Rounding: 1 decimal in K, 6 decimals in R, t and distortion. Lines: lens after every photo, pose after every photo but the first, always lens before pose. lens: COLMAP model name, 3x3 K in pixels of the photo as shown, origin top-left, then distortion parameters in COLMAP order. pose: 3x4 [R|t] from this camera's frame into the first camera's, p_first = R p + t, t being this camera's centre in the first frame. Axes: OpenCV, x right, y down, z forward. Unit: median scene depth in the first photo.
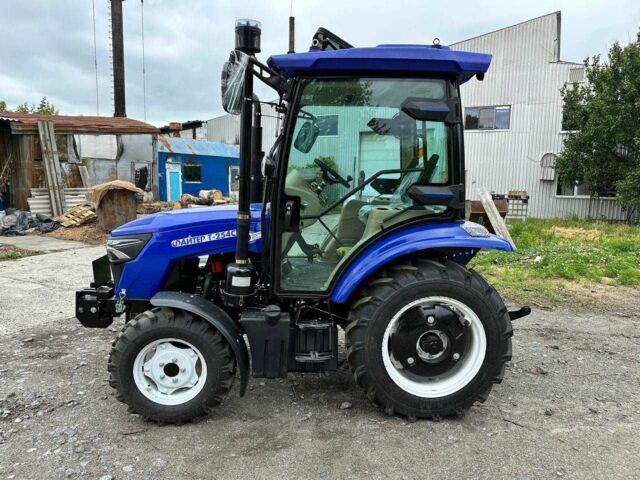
lens RADIAL K [[451.9, 0, 324.4], [0, 451.9, 242.0], [0, 0, 1]] dist [0.029290, -0.017943]
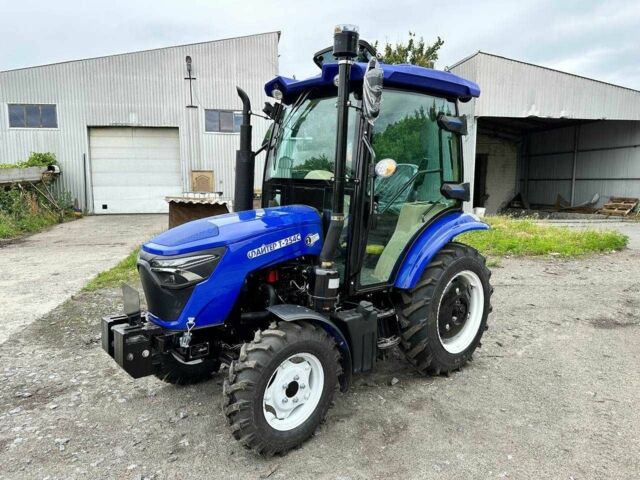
lens RADIAL K [[451.9, 0, 325.8], [0, 451.9, 239.4], [0, 0, 1]] dist [0.029290, -0.017943]
pose [[0.797328, -0.095779, 0.595898, -0.731276], [0.097895, 0.994777, 0.028906, -0.036975], [-0.595554, 0.035288, 0.802540, 0.194292]]
